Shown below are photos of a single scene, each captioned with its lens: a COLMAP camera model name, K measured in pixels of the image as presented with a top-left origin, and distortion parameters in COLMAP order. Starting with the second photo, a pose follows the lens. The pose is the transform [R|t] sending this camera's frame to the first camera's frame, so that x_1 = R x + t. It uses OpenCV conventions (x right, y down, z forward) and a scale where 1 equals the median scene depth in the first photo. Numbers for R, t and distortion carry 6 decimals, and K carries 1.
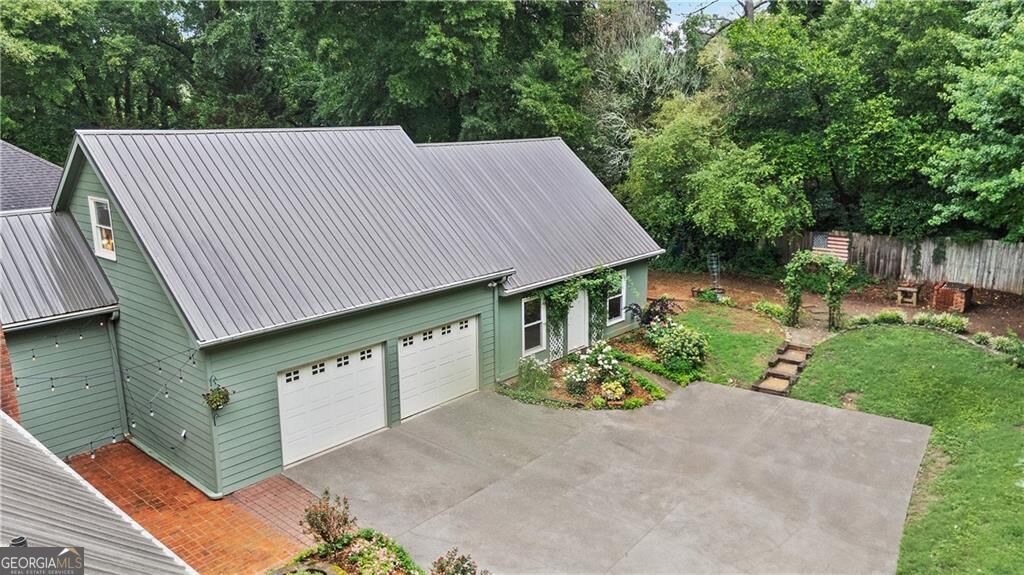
lens RADIAL K [[765.1, 0, 512.0], [0, 765.1, 287.5], [0, 0, 1]] dist [0.057163, -0.028406]
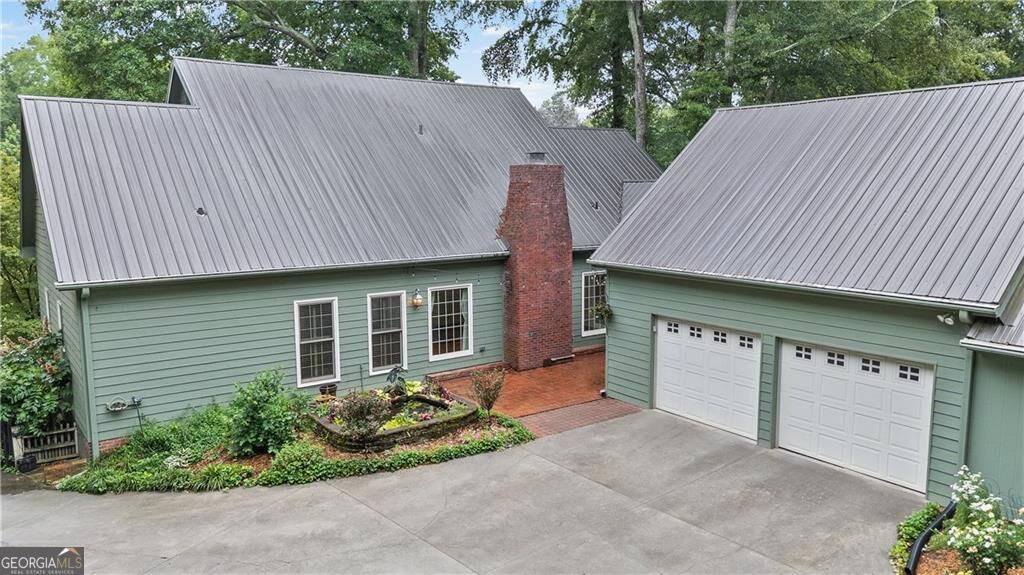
lens RADIAL K [[765.1, 0, 512.0], [0, 765.1, 287.5], [0, 0, 1]] dist [0.057163, -0.028406]
pose [[-0.228685, 0.136866, -0.963831, 0.648910], [-0.215249, 0.958454, 0.187174, -0.071025], [0.949406, 0.250268, -0.189723, 0.843848]]
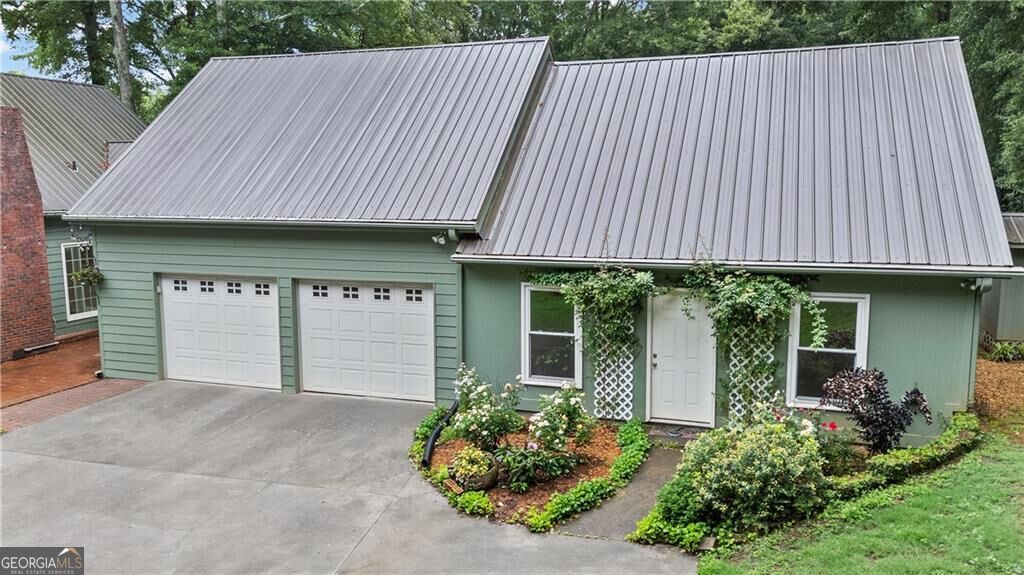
lens RADIAL K [[765.1, 0, 512.0], [0, 765.1, 287.5], [0, 0, 1]] dist [0.057163, -0.028406]
pose [[0.368277, 0.120300, -0.921900, 0.626995], [-0.208459, 0.977031, 0.044220, -0.006119], [0.906045, 0.175894, 0.384895, 0.867603]]
